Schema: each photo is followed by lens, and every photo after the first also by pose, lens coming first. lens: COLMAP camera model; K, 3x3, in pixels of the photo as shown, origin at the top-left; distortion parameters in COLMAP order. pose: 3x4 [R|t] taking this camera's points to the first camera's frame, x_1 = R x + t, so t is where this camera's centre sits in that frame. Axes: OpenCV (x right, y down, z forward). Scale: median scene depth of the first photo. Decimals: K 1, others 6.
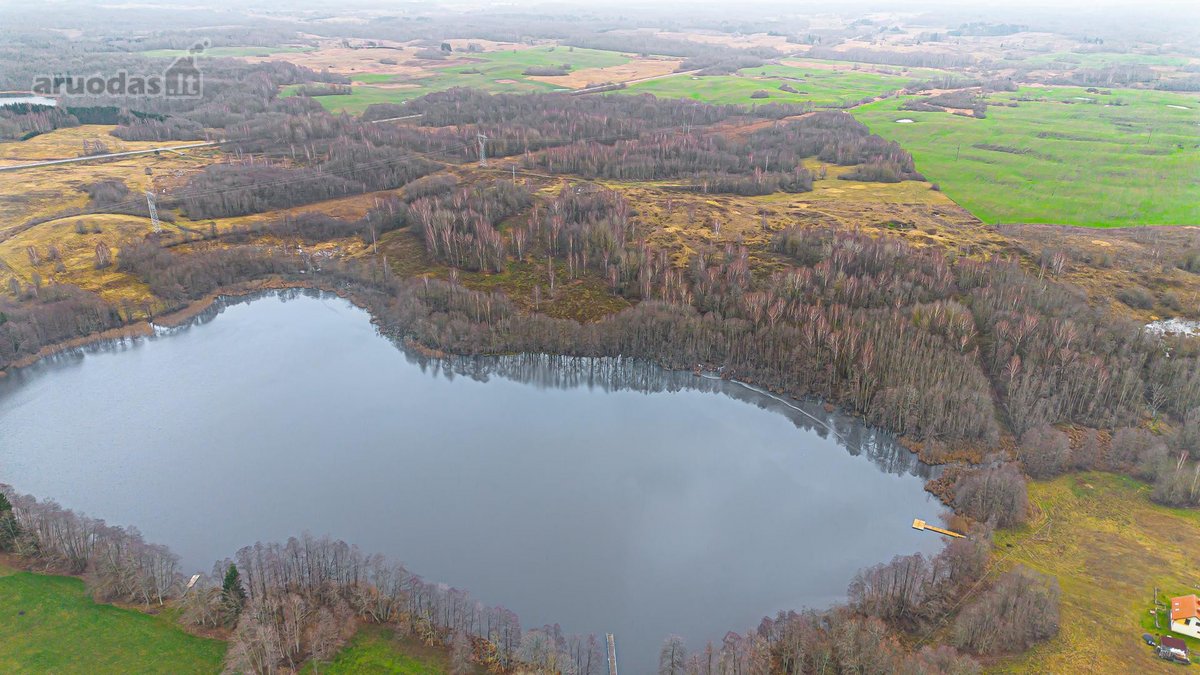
lens RADIAL K [[838.8, 0, 599.1], [0, 838.8, 338.5], [0, 0, 1]] dist [0.101831, -0.090343]
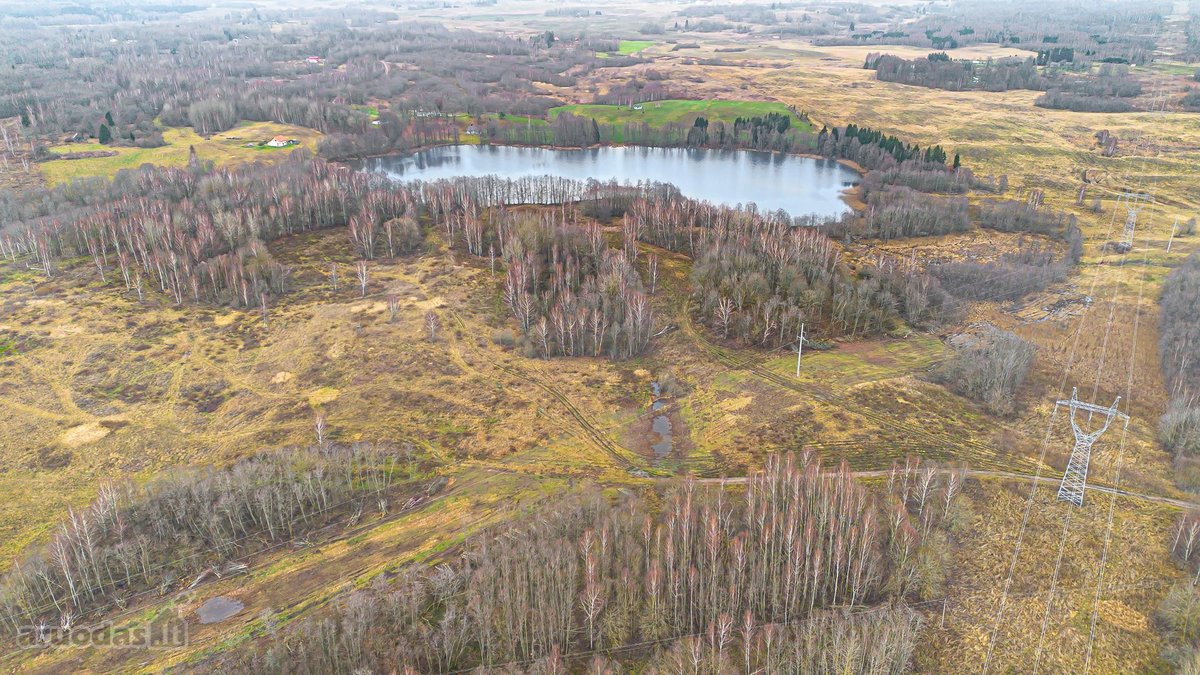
lens RADIAL K [[838.8, 0, 599.7], [0, 838.8, 328.3], [0, 0, 1]] dist [0.101831, -0.090343]
pose [[-0.978027, 0.078547, -0.193117, 0.072893], [-0.085493, 0.693734, 0.715139, -0.467840], [0.190144, 0.715935, -0.671775, 1.200154]]
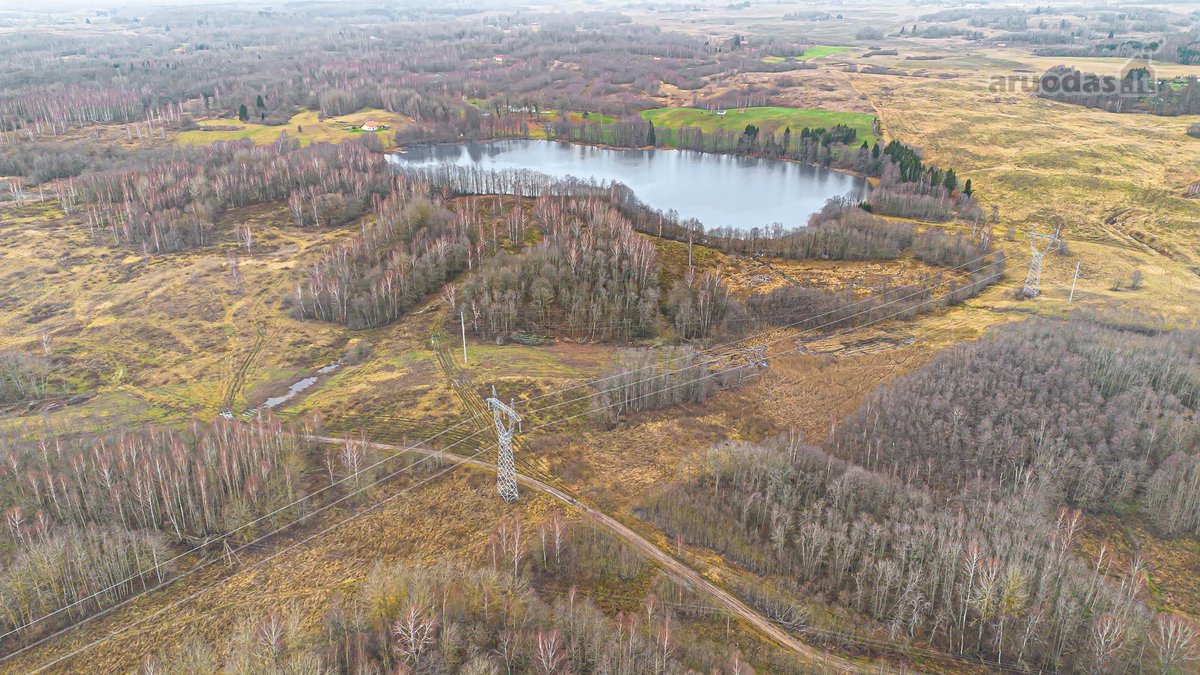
lens RADIAL K [[838.8, 0, 600.8], [0, 838.8, 337.5], [0, 0, 1]] dist [0.101831, -0.090343]
pose [[-0.990908, -0.054965, 0.122801, -0.217231], [0.051661, 0.687329, 0.724507, -0.484437], [-0.124227, 0.724264, -0.678240, 1.234258]]
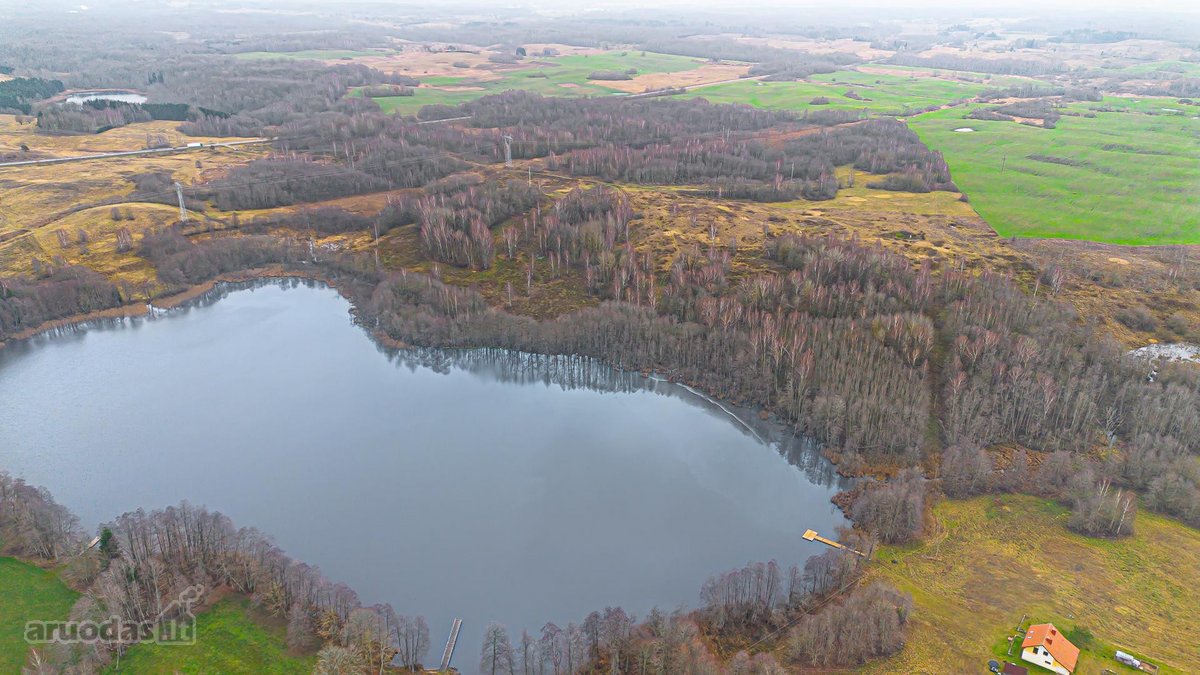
lens RADIAL K [[838.8, 0, 598.6], [0, 838.8, 335.9], [0, 0, 1]] dist [0.101831, -0.090343]
pose [[0.993615, 0.043116, -0.104259, 0.091714], [-0.043972, 0.999015, -0.005932, 0.001845], [0.103900, 0.010479, 0.994533, -0.001530]]
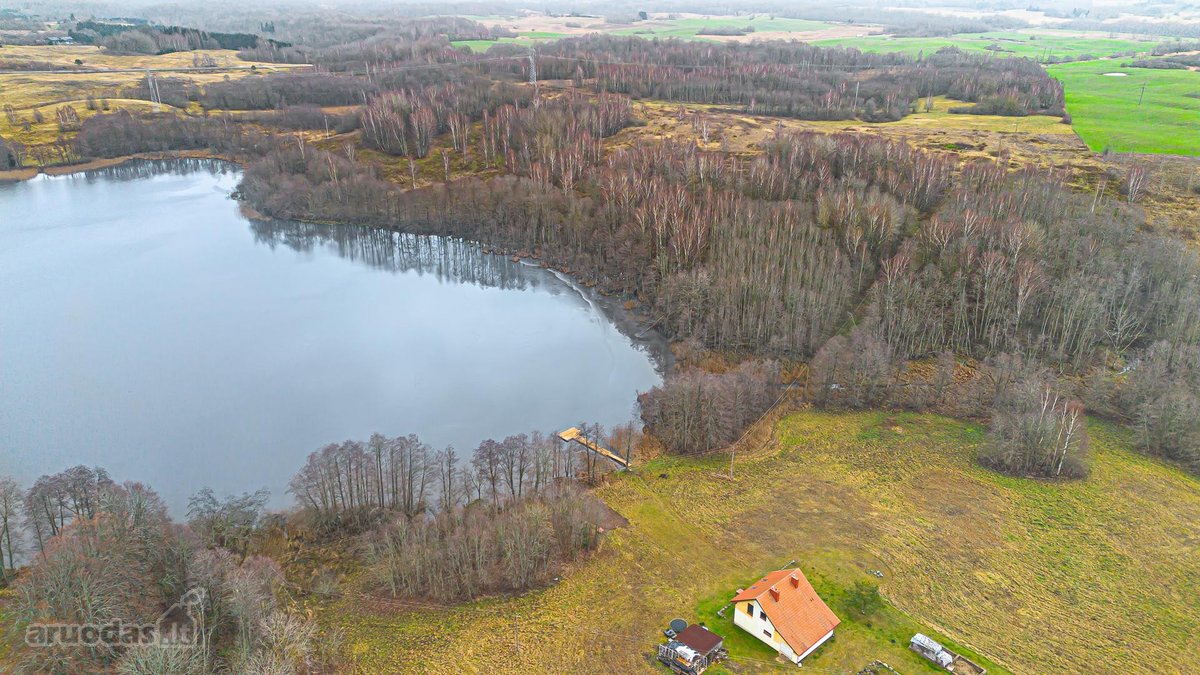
lens RADIAL K [[838.8, 0, 597.8], [0, 838.8, 332.7], [0, 0, 1]] dist [0.101831, -0.090343]
pose [[0.953586, 0.110322, -0.280185, 0.232980], [-0.113019, 0.993571, 0.006567, 0.053898], [0.279108, 0.025404, 0.959924, 0.151903]]
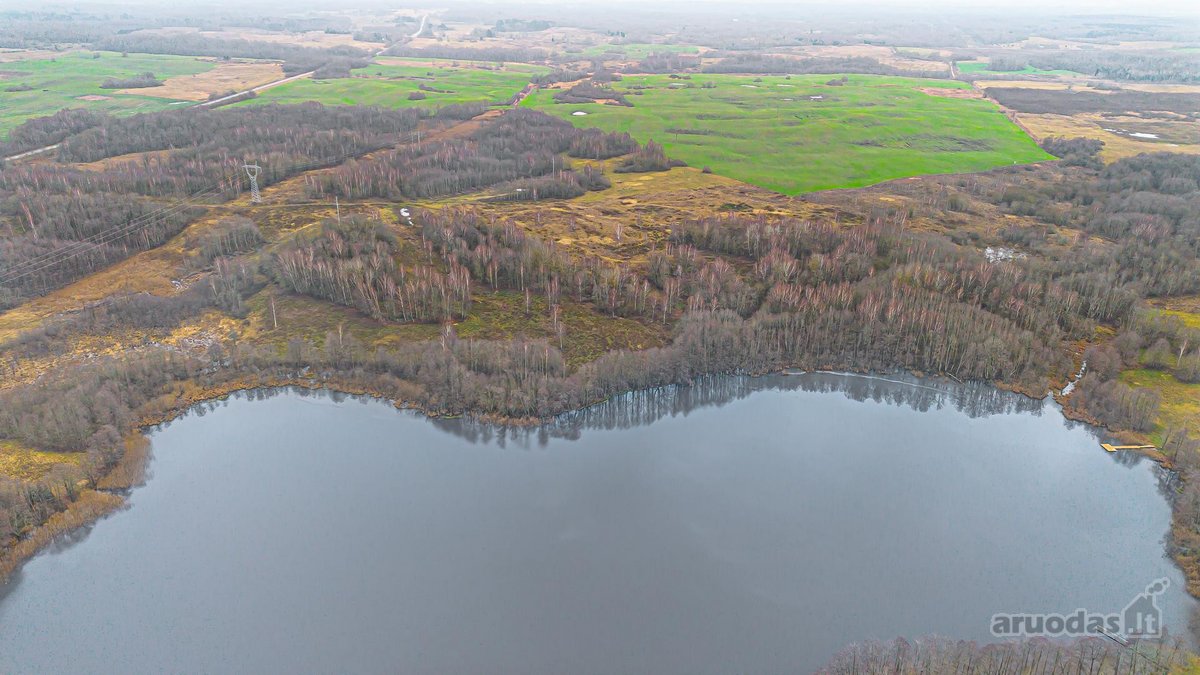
lens RADIAL K [[838.8, 0, 599.4], [0, 838.8, 336.4], [0, 0, 1]] dist [0.101831, -0.090343]
pose [[0.844858, -0.208776, 0.492572, -0.312365], [0.207480, 0.976517, 0.058026, -0.059150], [-0.493119, 0.053176, 0.868335, 0.126994]]
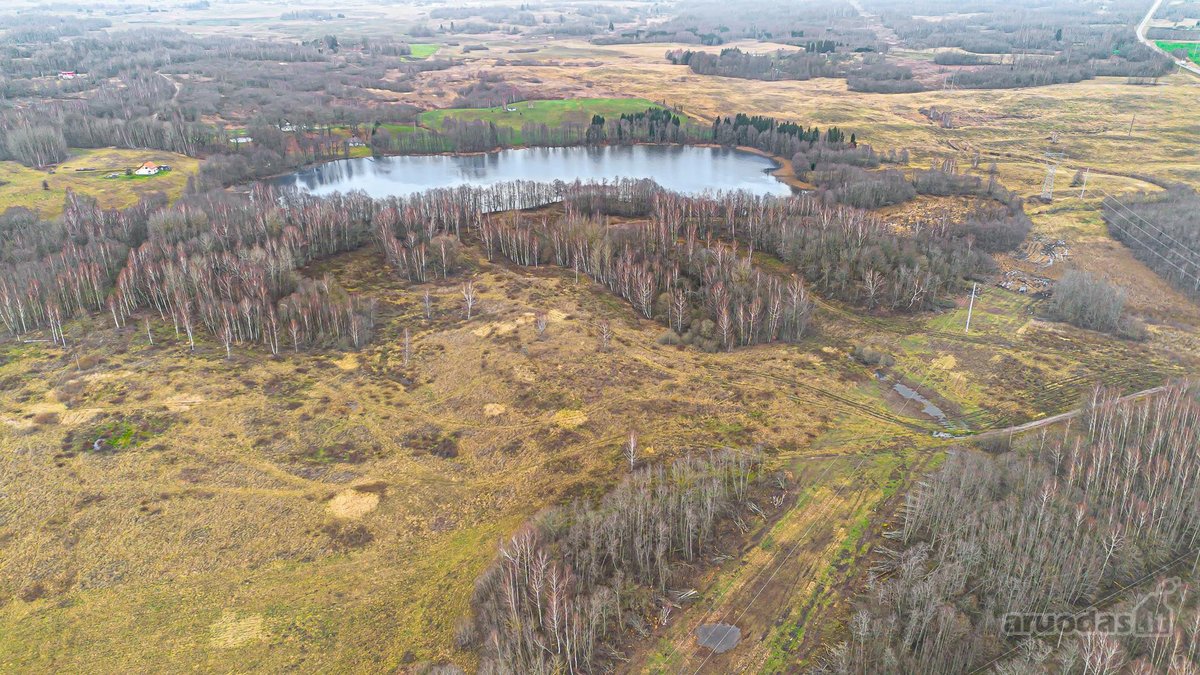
lens RADIAL K [[838.8, 0, 597.6], [0, 838.8, 327.2], [0, 0, 1]] dist [0.101831, -0.090343]
pose [[-0.851125, 0.204291, -0.483582, 0.287910], [-0.206680, 0.716376, 0.666400, -0.432168], [0.482566, 0.667136, -0.567503, 1.122538]]
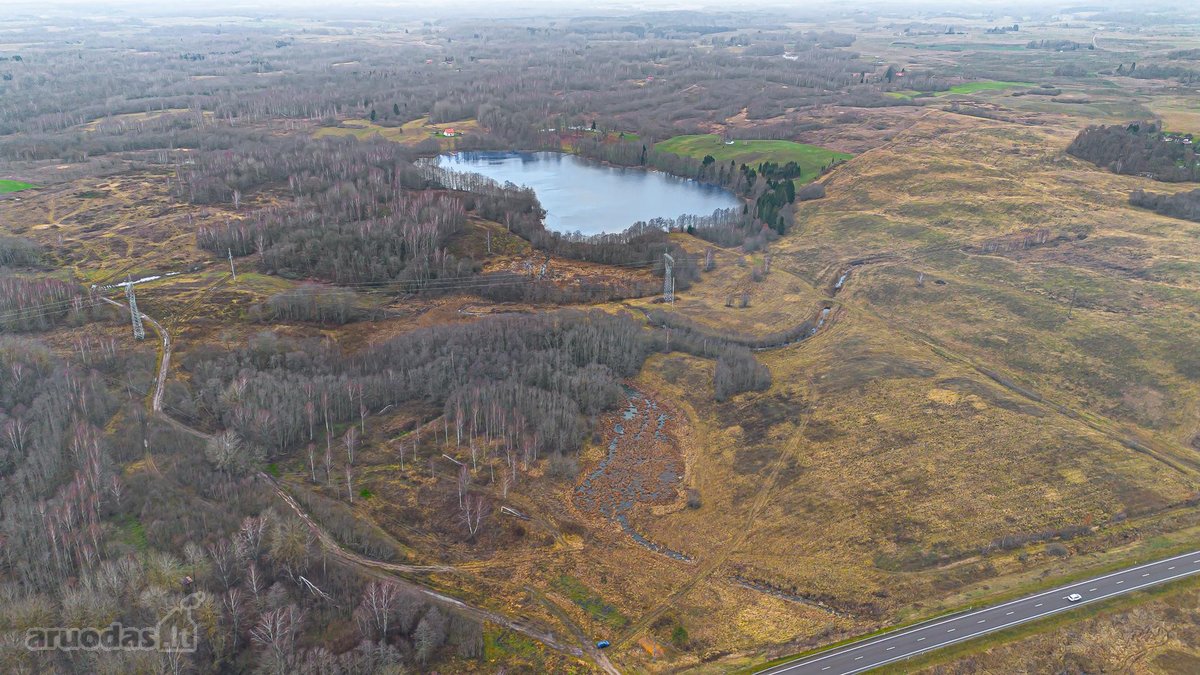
lens RADIAL K [[838.8, 0, 603.4], [0, 838.8, 339.5], [0, 0, 1]] dist [0.101831, -0.090343]
pose [[-0.870521, -0.204263, 0.447738, -0.688823], [0.182746, 0.710573, 0.679478, -0.558470], [-0.456943, 0.673322, -0.581240, 1.265753]]
